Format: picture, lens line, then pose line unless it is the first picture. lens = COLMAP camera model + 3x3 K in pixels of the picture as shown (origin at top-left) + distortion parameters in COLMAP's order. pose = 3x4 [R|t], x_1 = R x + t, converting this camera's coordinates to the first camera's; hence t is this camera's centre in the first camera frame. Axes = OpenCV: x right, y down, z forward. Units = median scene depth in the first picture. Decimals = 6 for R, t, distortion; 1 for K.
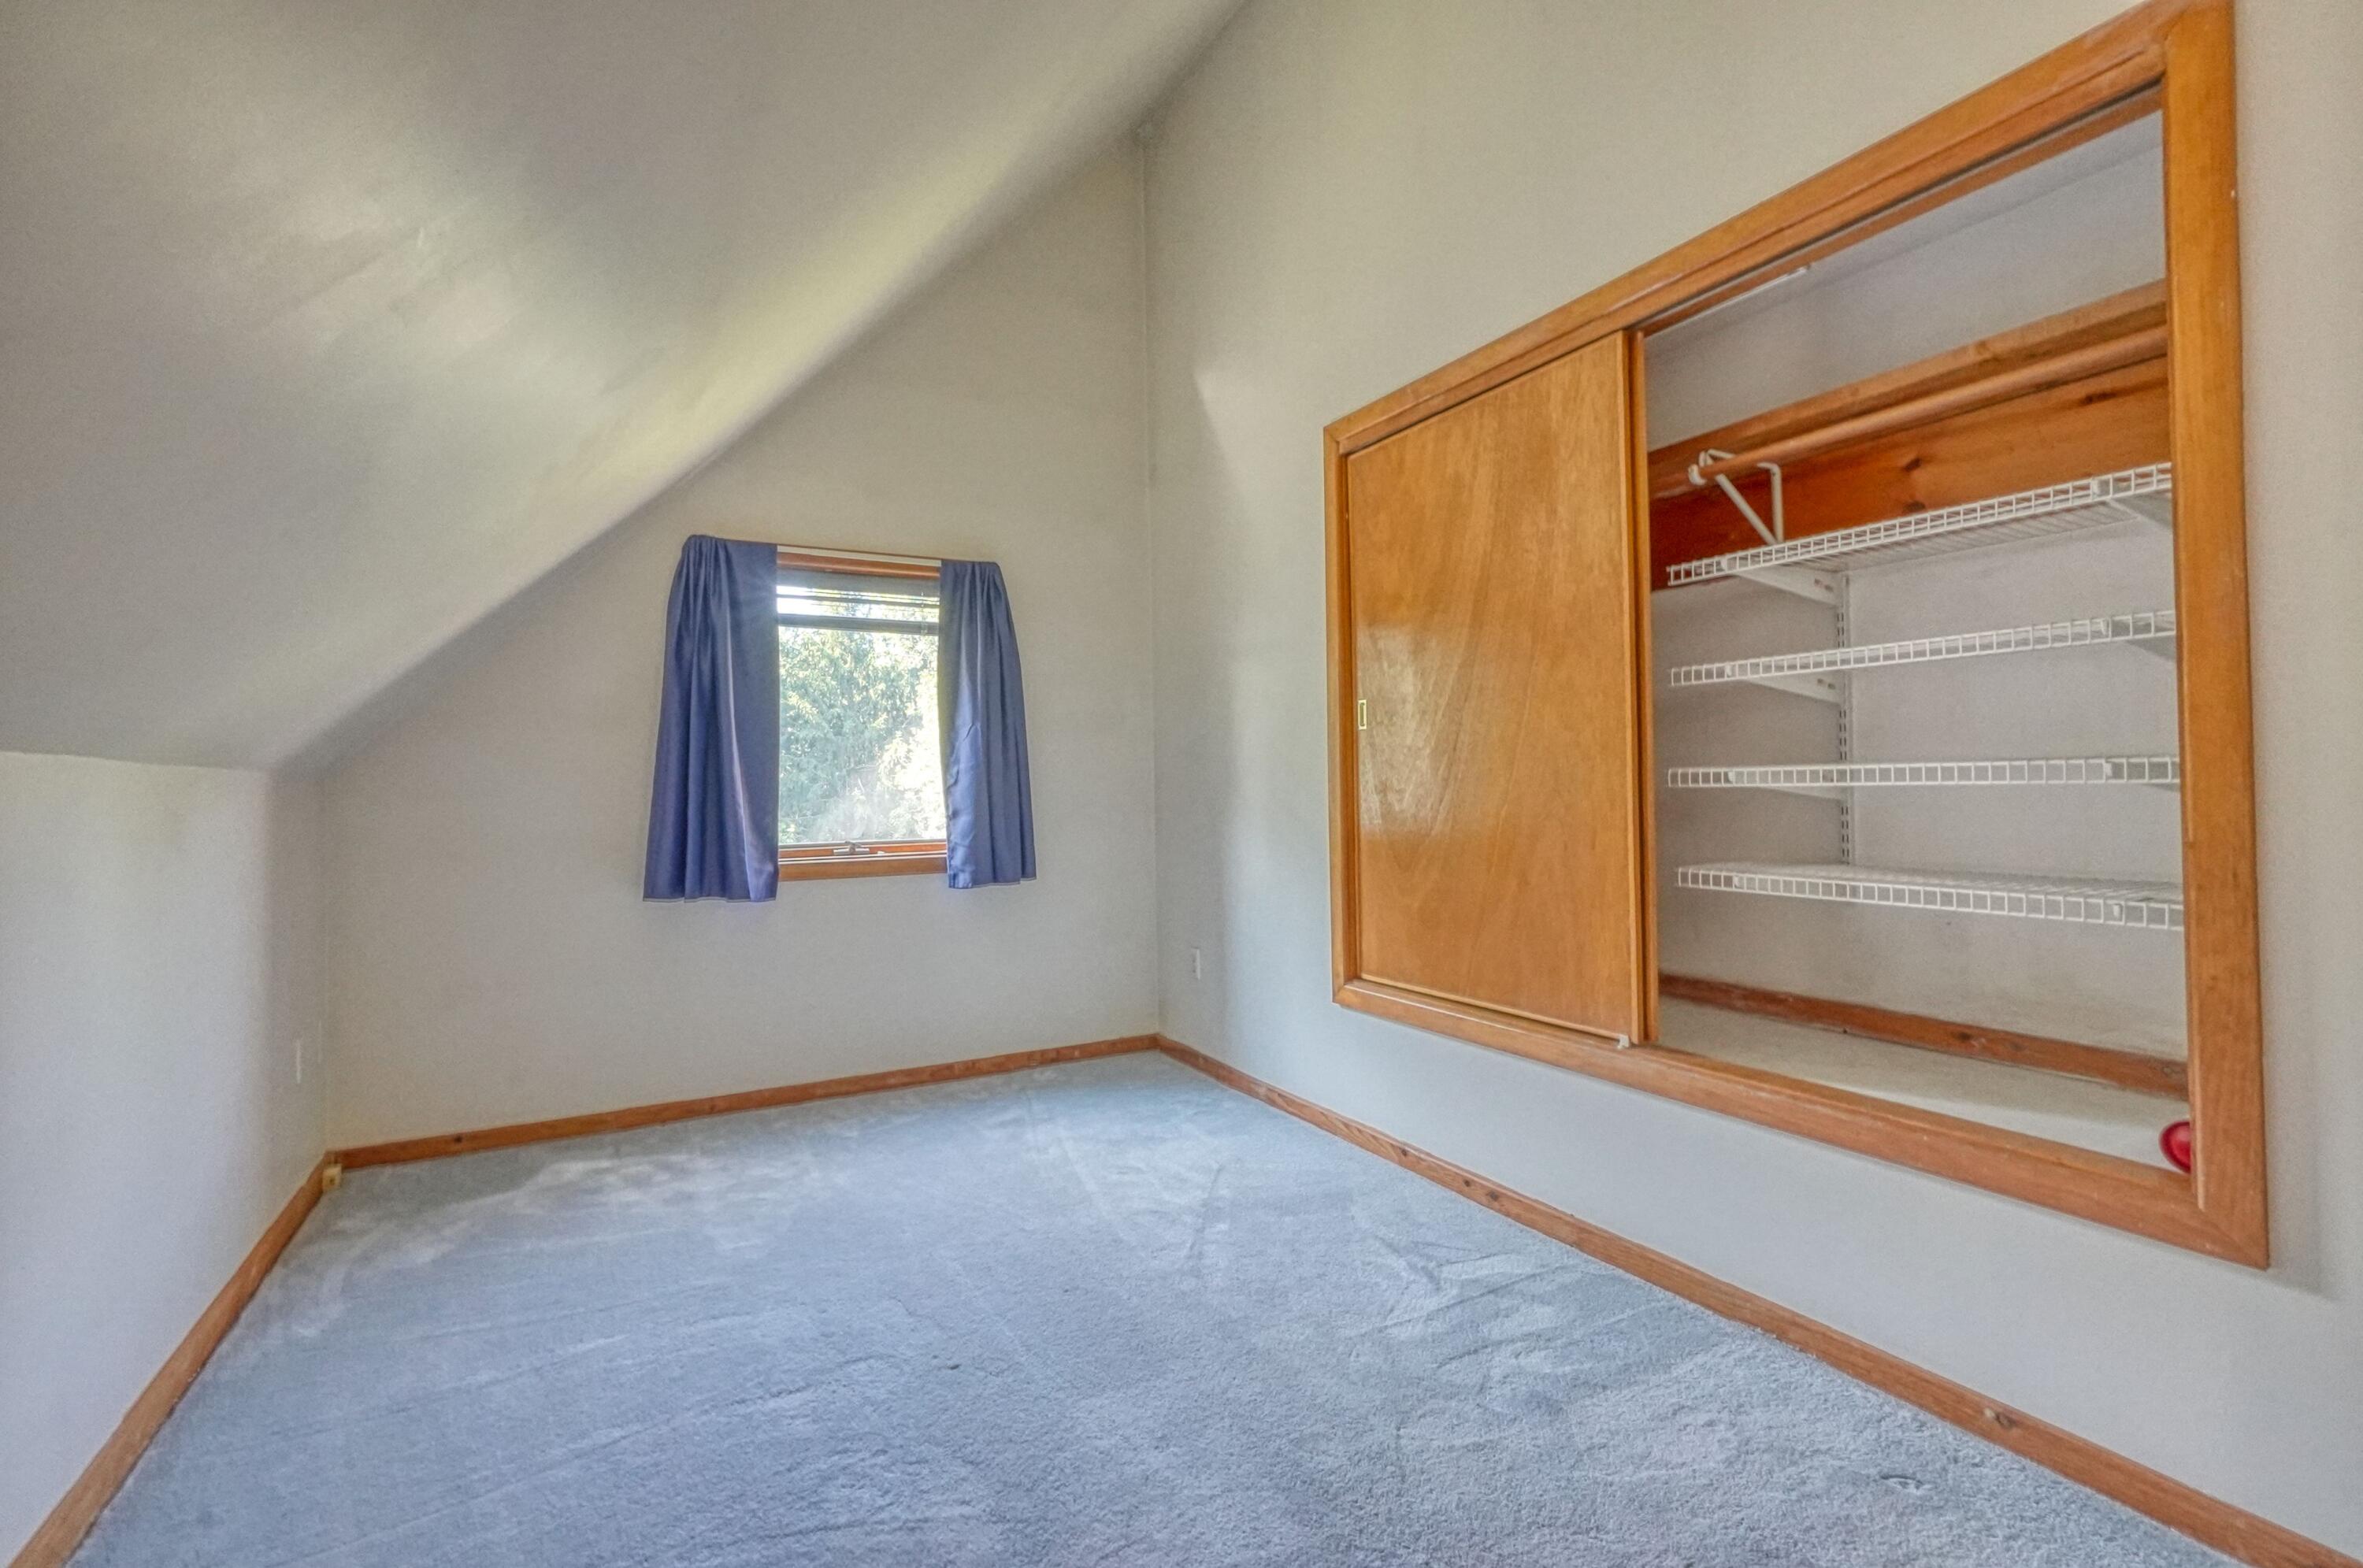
lens RADIAL K [[1015.1, 0, 1181.5], [0, 1015.1, 784.0], [0, 0, 1]] dist [-0.013389, 0.000147]
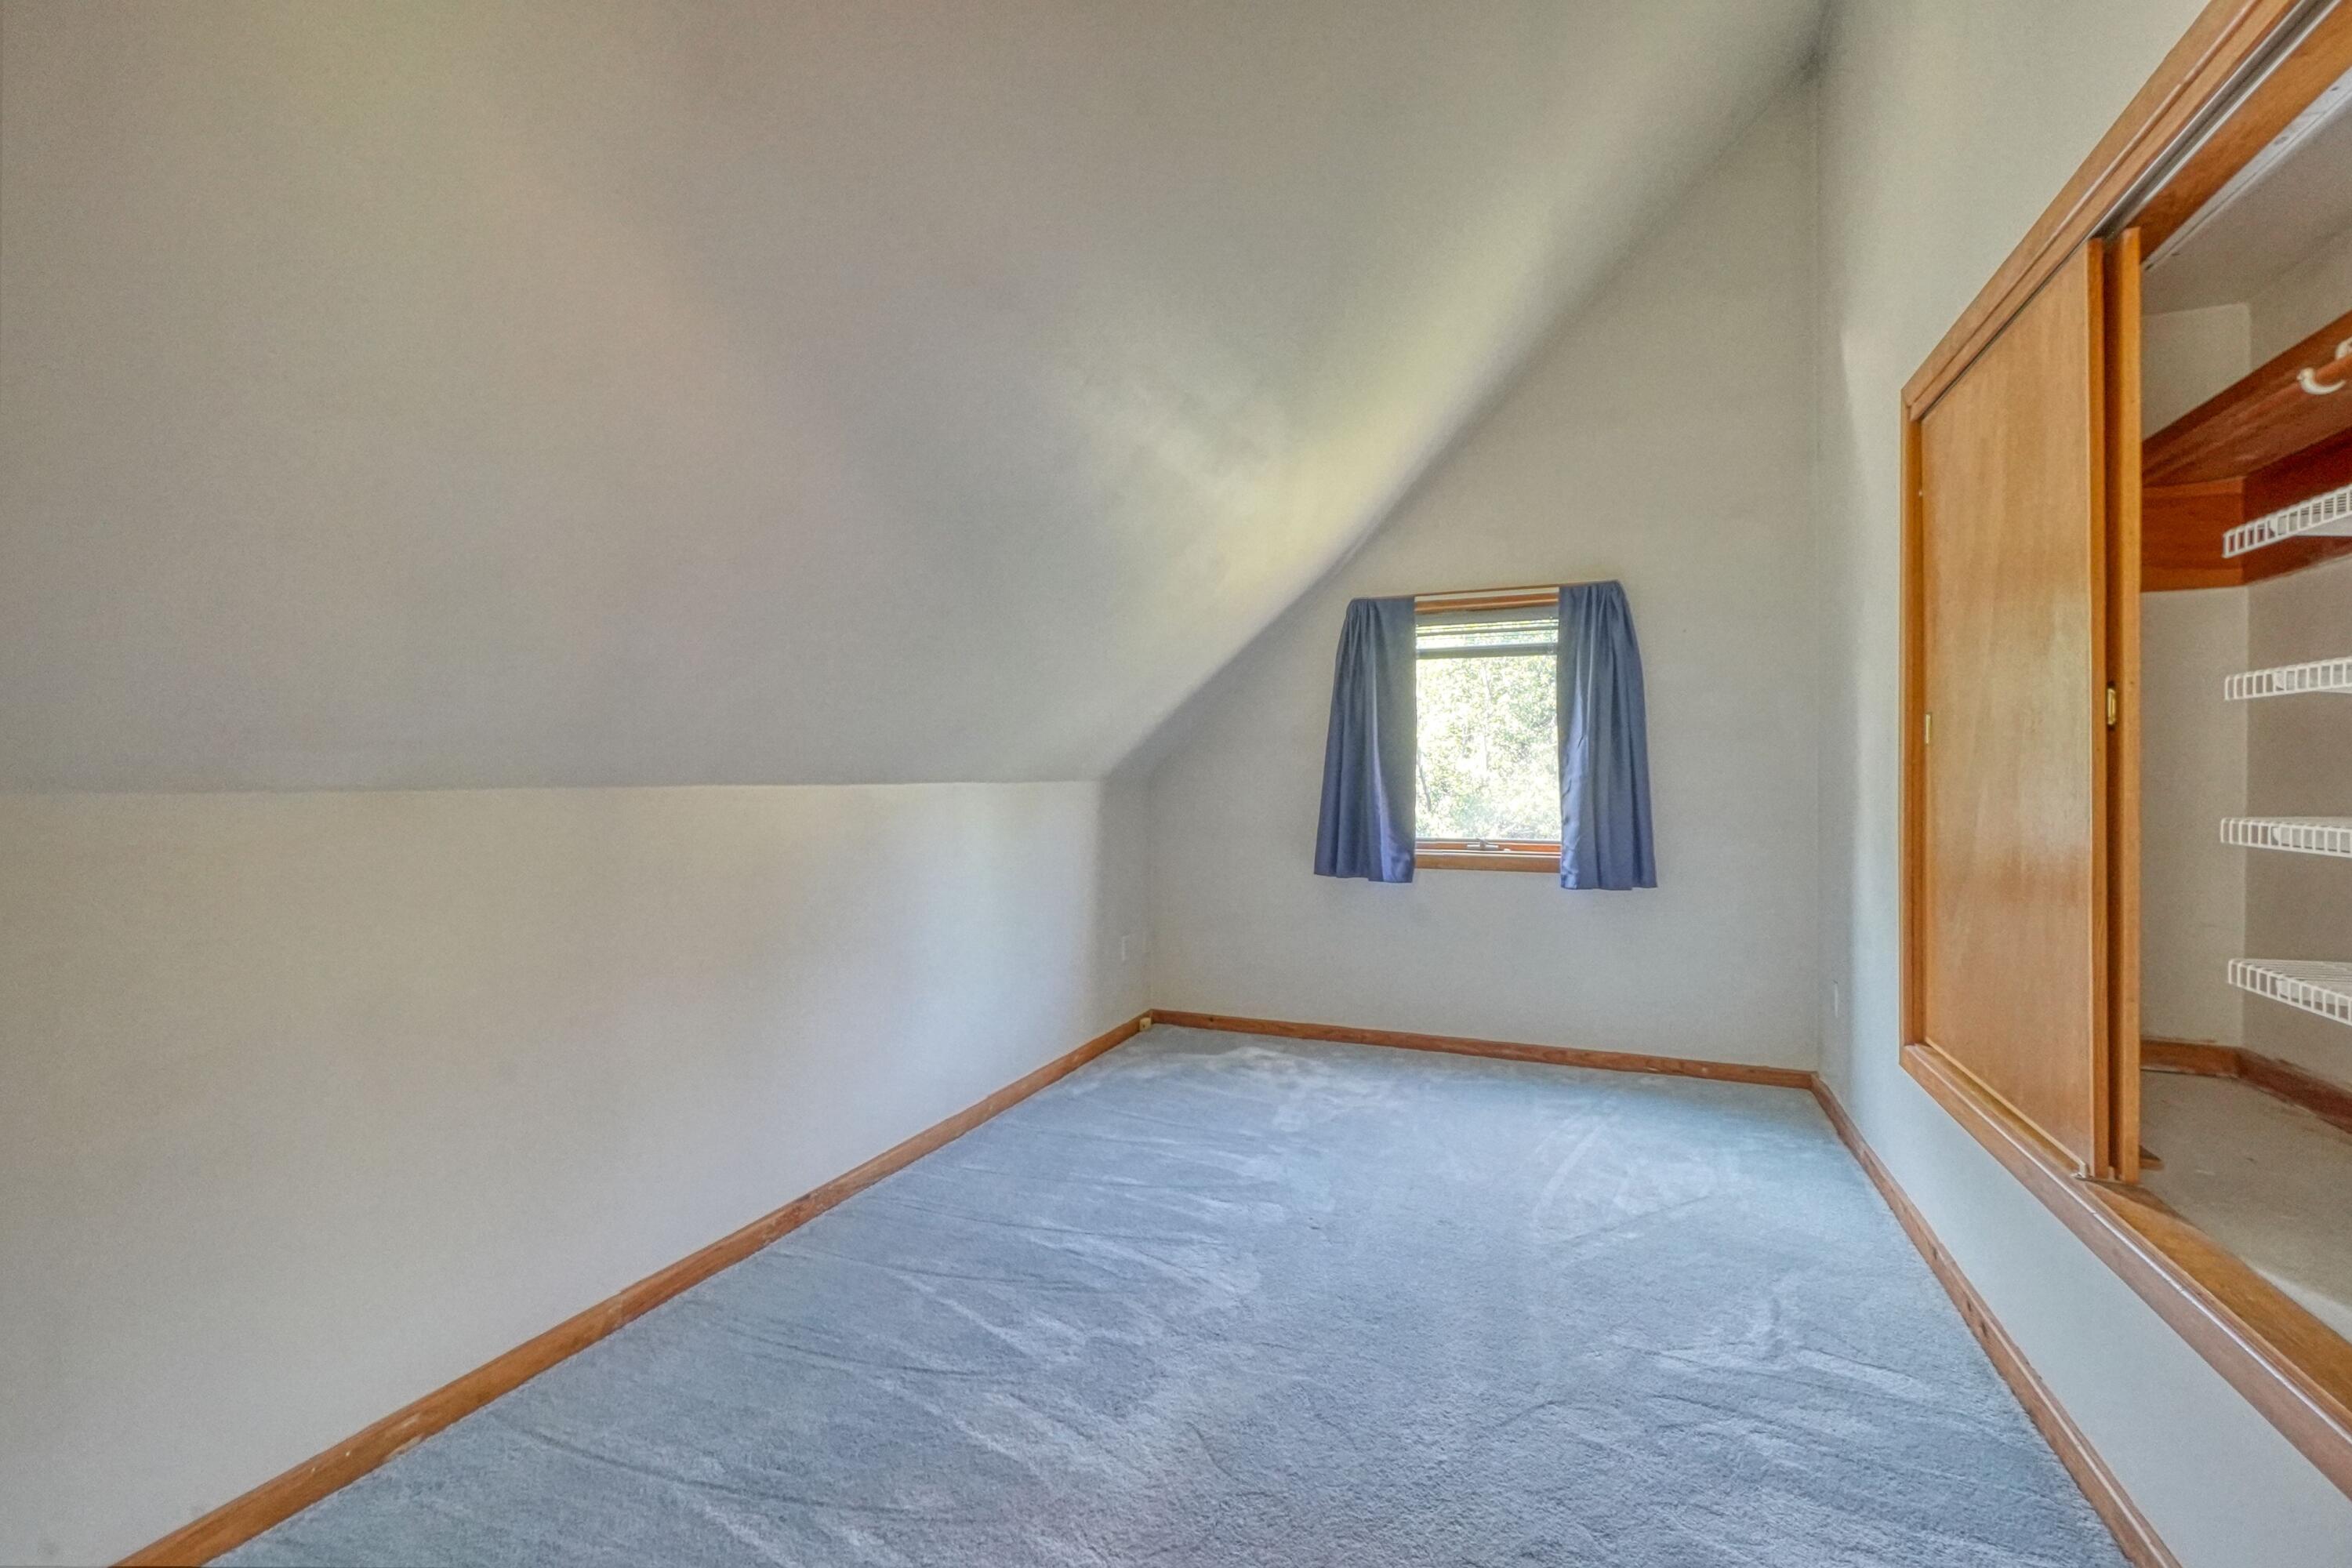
lens RADIAL K [[1023.6, 0, 1176.0], [0, 1023.6, 784.0], [0, 0, 1]] dist [0.001556, 0.000168]
pose [[0.620084, 0.016686, -0.784358, 0.440498], [-0.004650, 0.999834, 0.017594, -0.030499], [0.784521, -0.007263, 0.620059, -0.007097]]
